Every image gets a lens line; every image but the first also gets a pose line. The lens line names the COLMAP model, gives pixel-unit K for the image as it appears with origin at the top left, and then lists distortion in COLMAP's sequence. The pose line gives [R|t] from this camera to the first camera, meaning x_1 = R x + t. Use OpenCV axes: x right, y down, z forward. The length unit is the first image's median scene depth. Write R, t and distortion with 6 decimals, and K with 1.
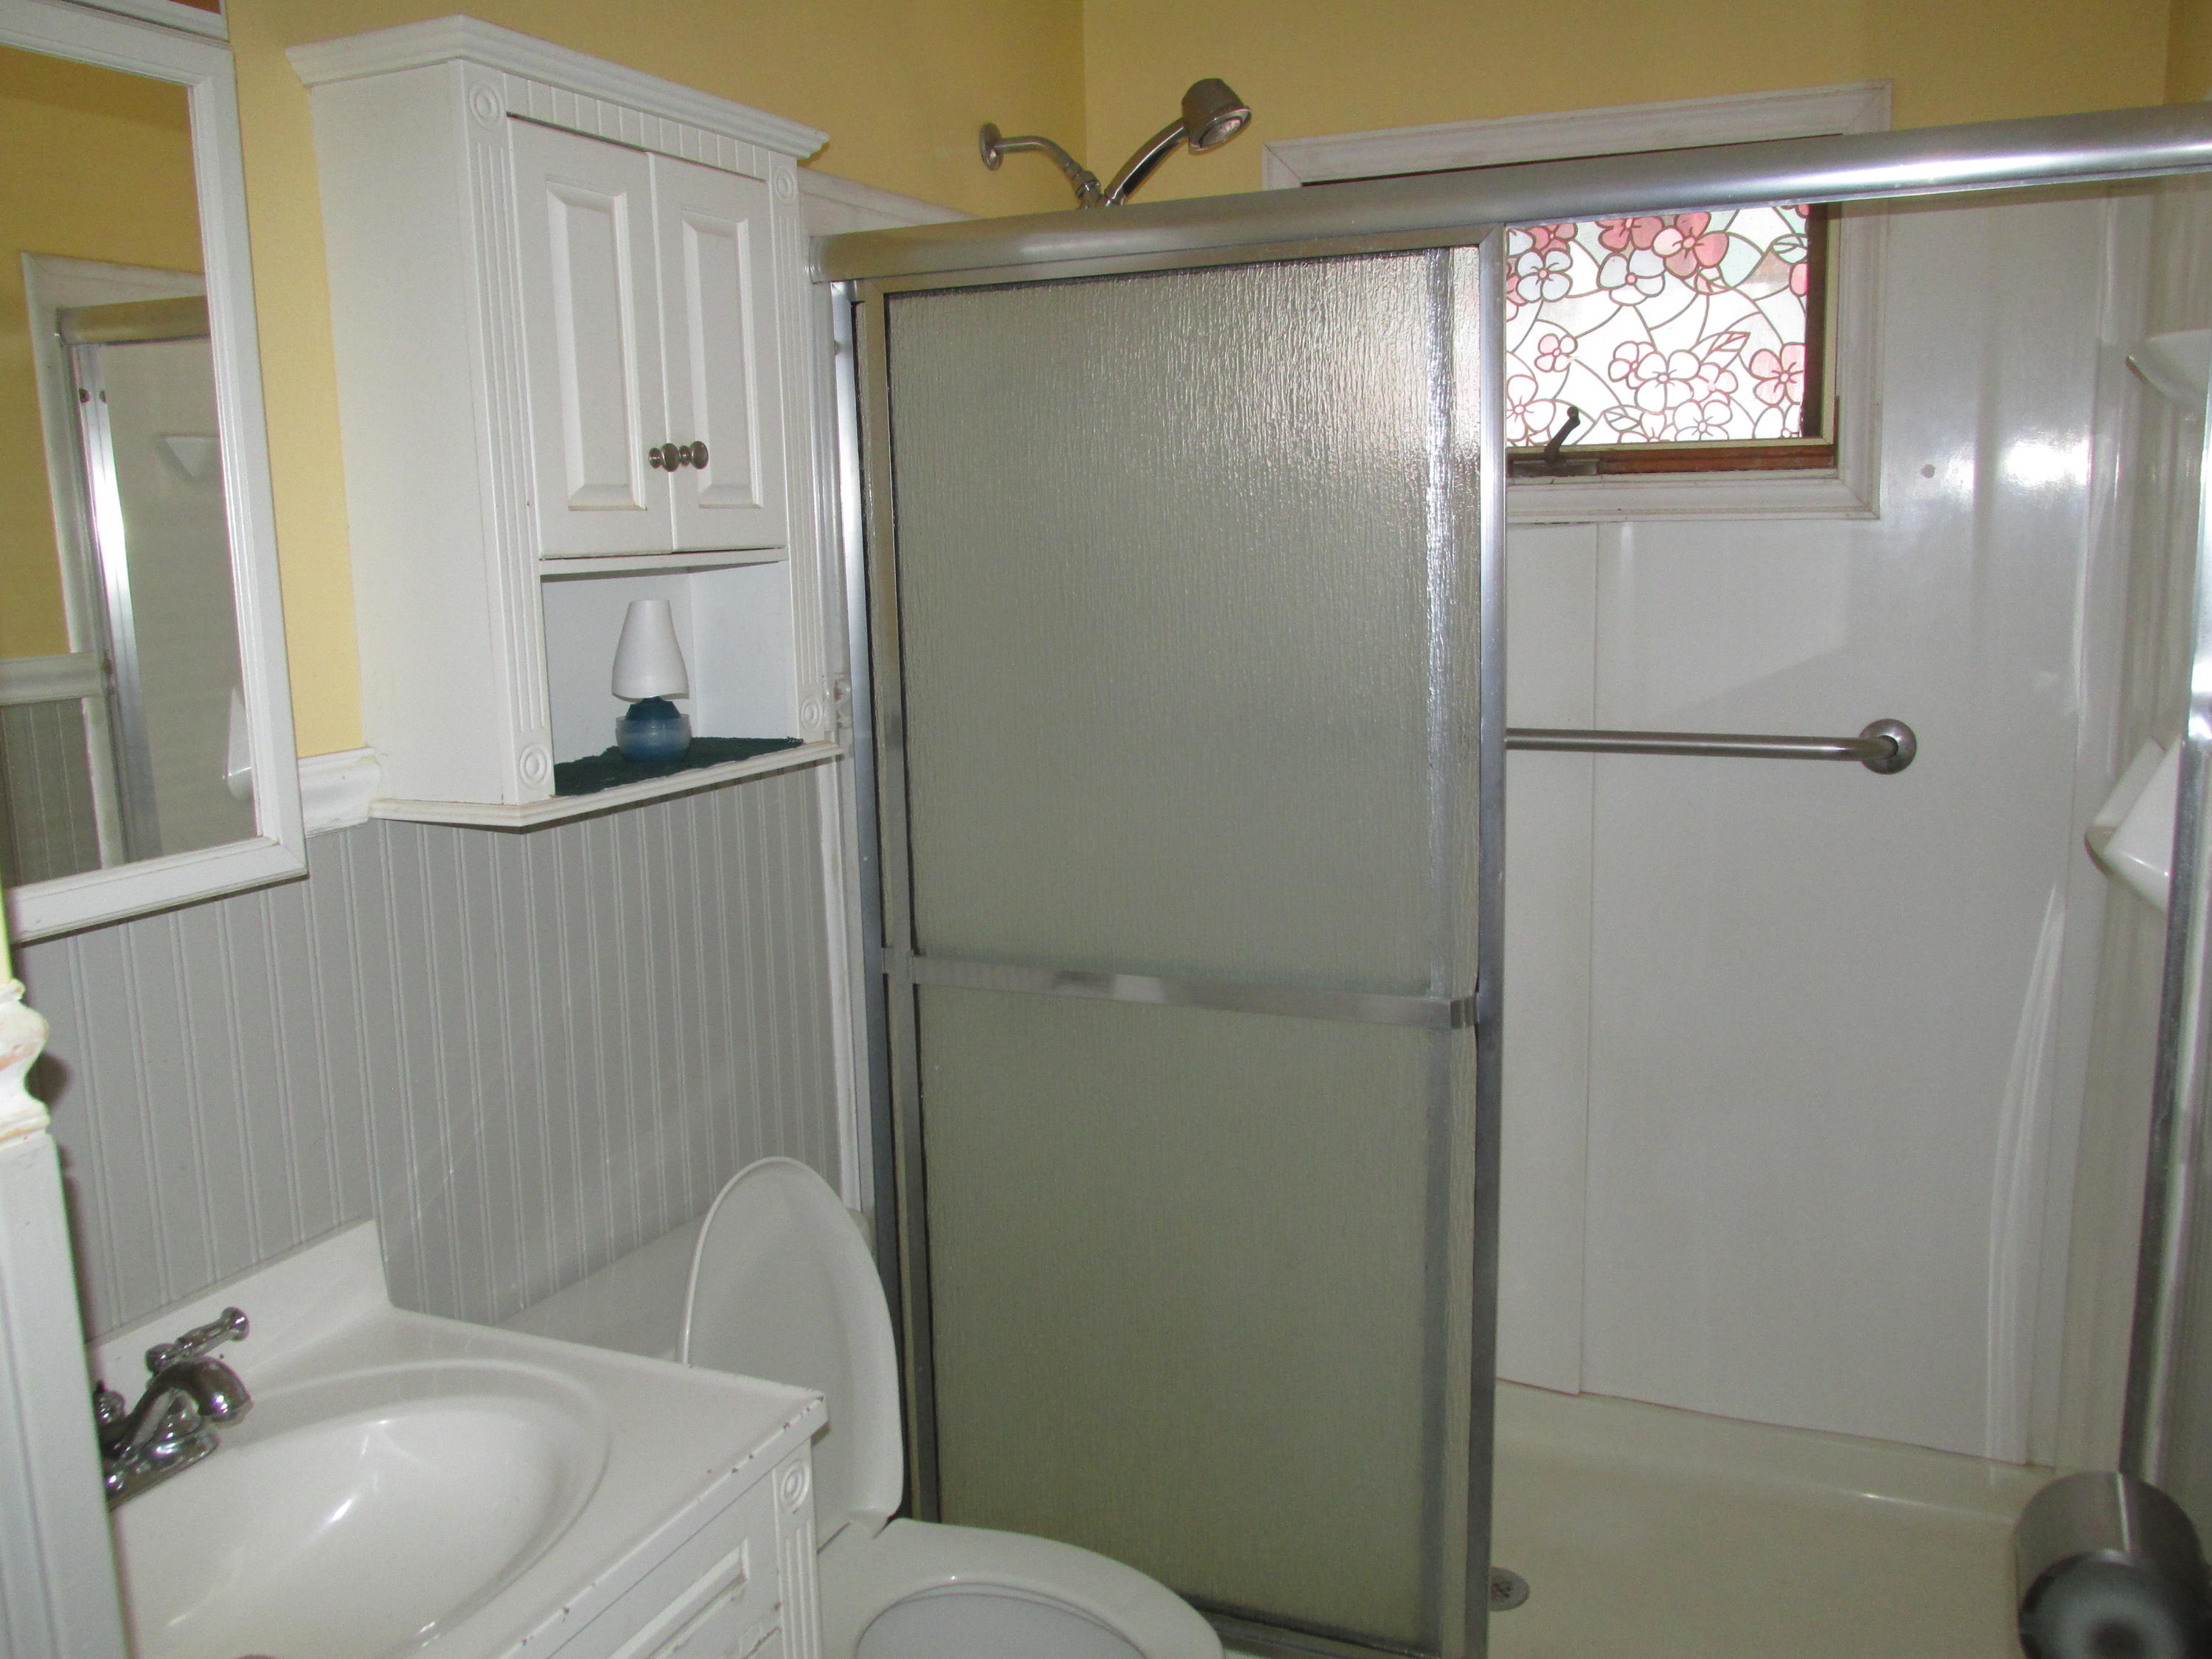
lens RADIAL K [[1843.7, 0, 1120.3], [0, 1843.7, 828.4], [0, 0, 1]] dist [-0.007850, -0.011552]
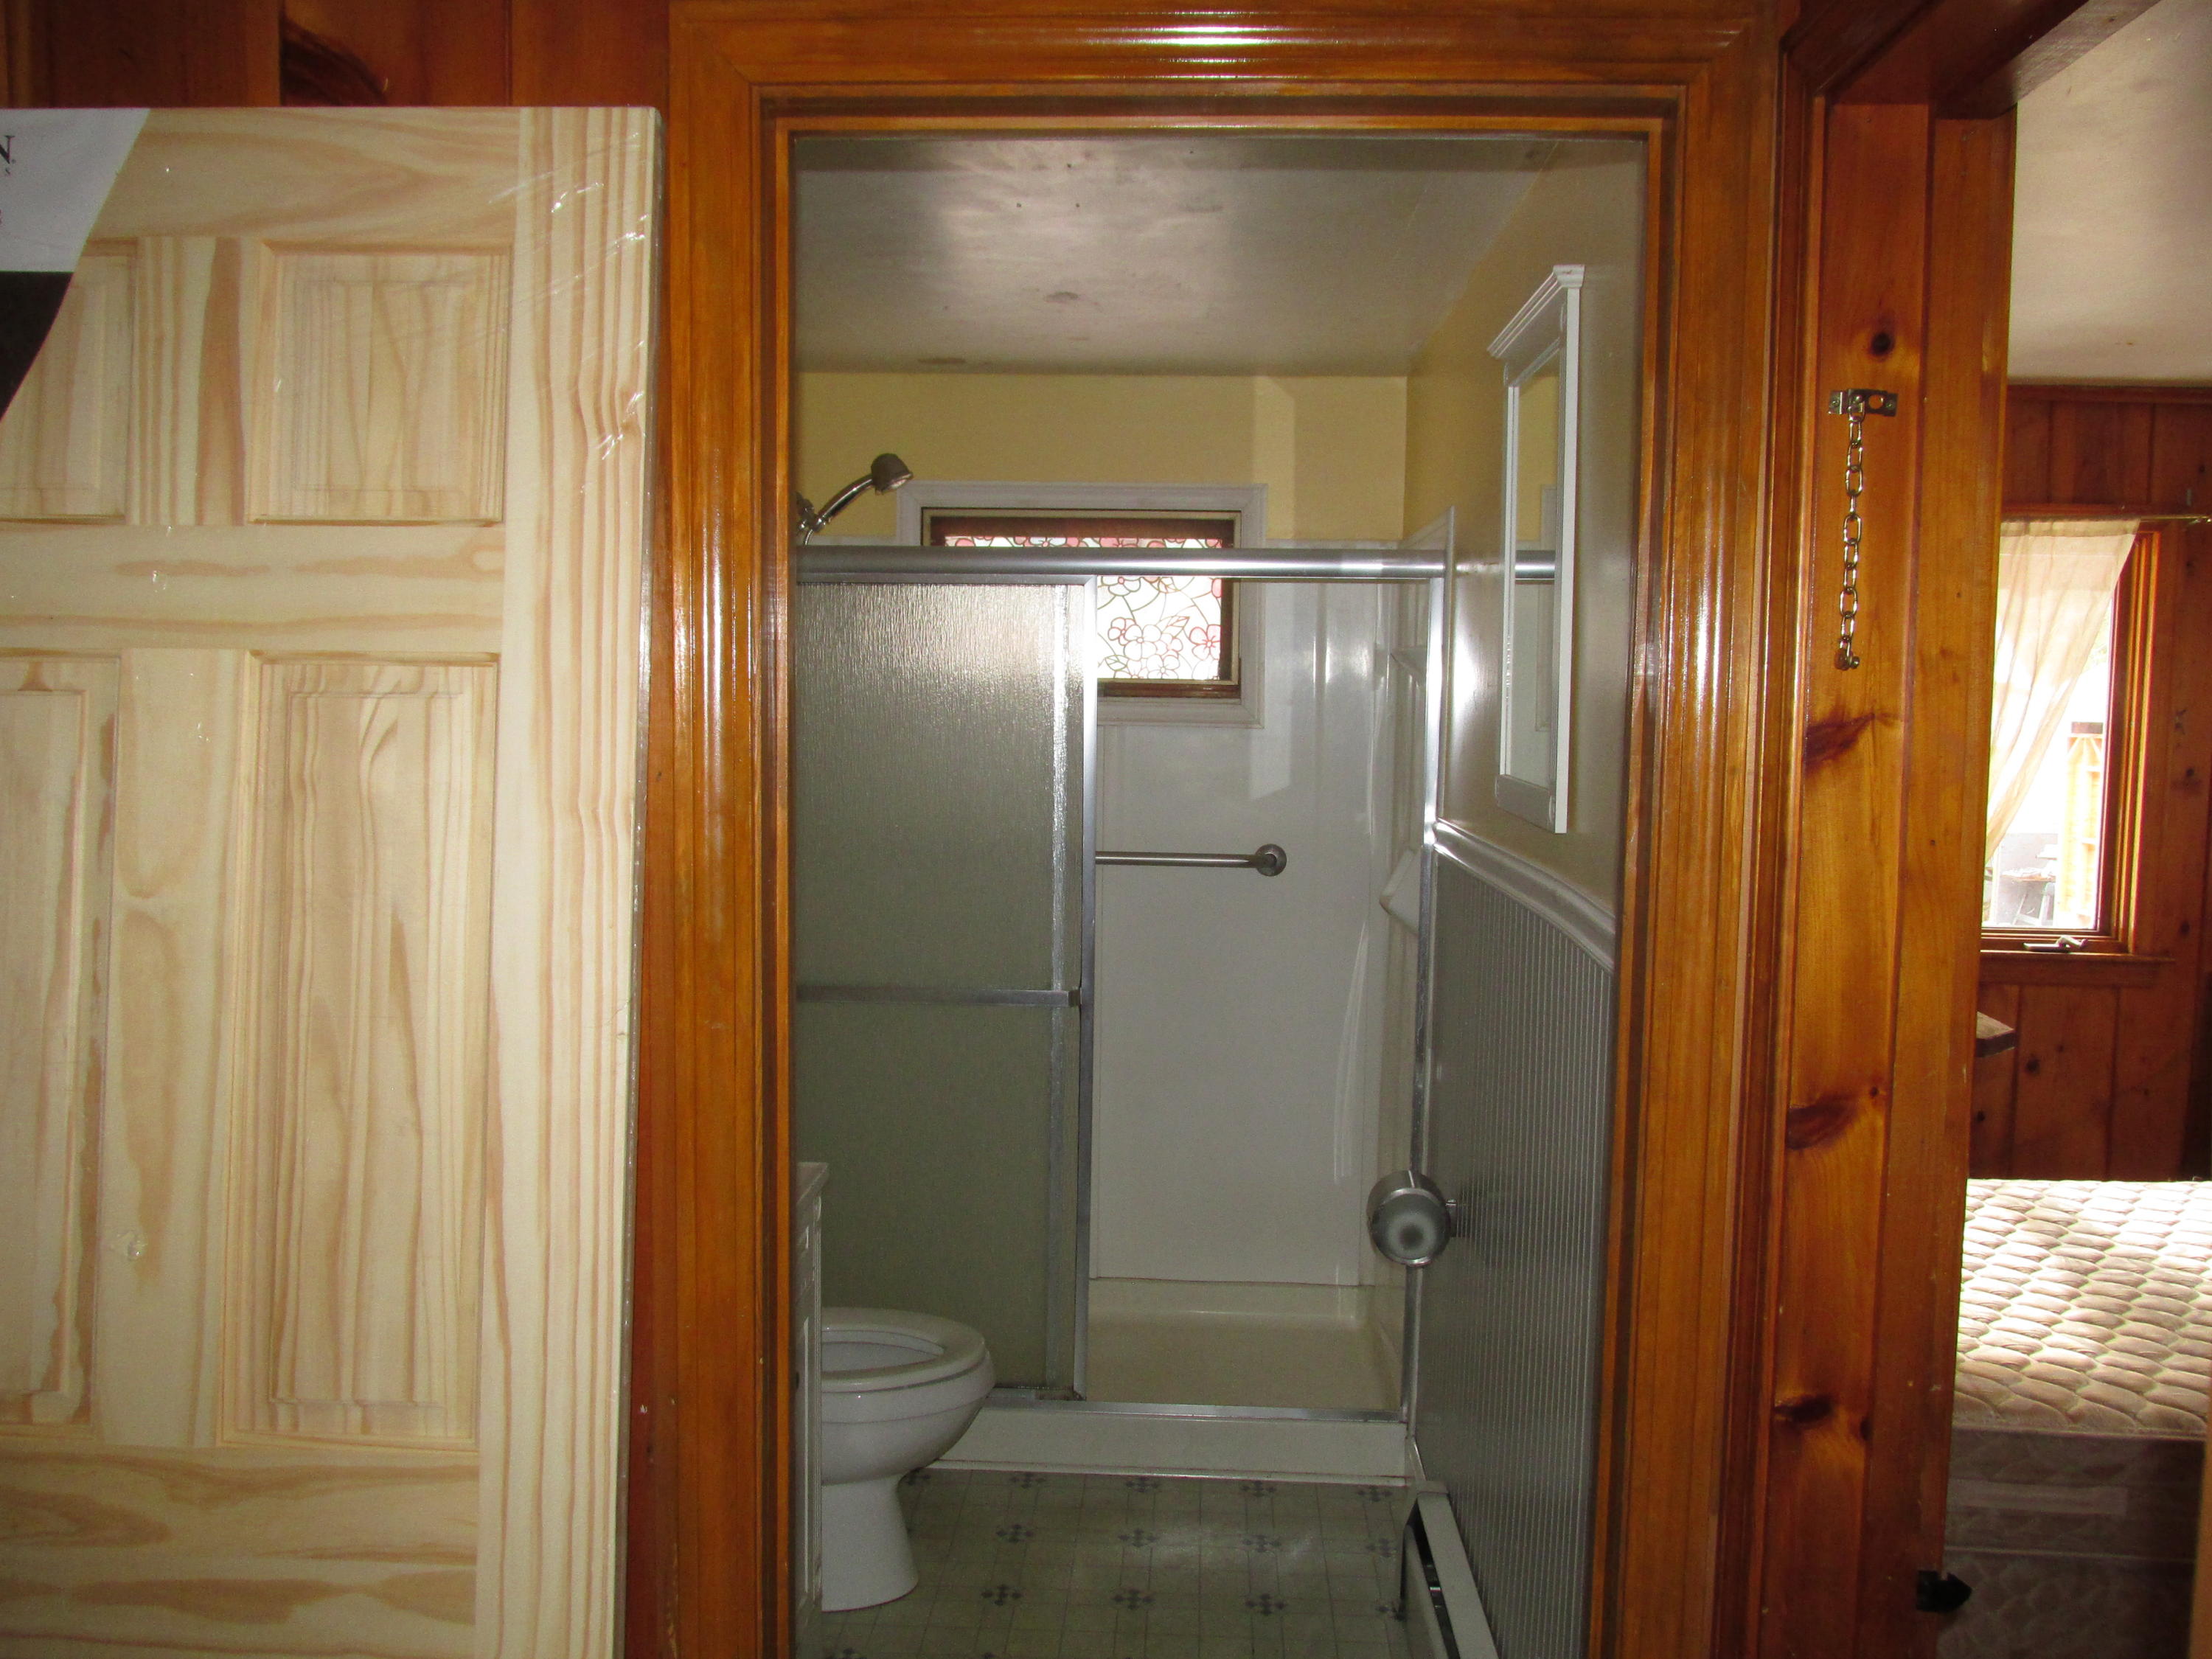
lens RADIAL K [[1843.7, 0, 1100.9], [0, 1843.7, 830.1], [0, 0, 1]] dist [-0.007850, -0.011552]
pose [[0.940846, 0.010608, 0.338668, -0.311306], [0.025052, 0.994596, -0.100750, 0.096830], [-0.337907, 0.103274, 0.935496, -0.549601]]
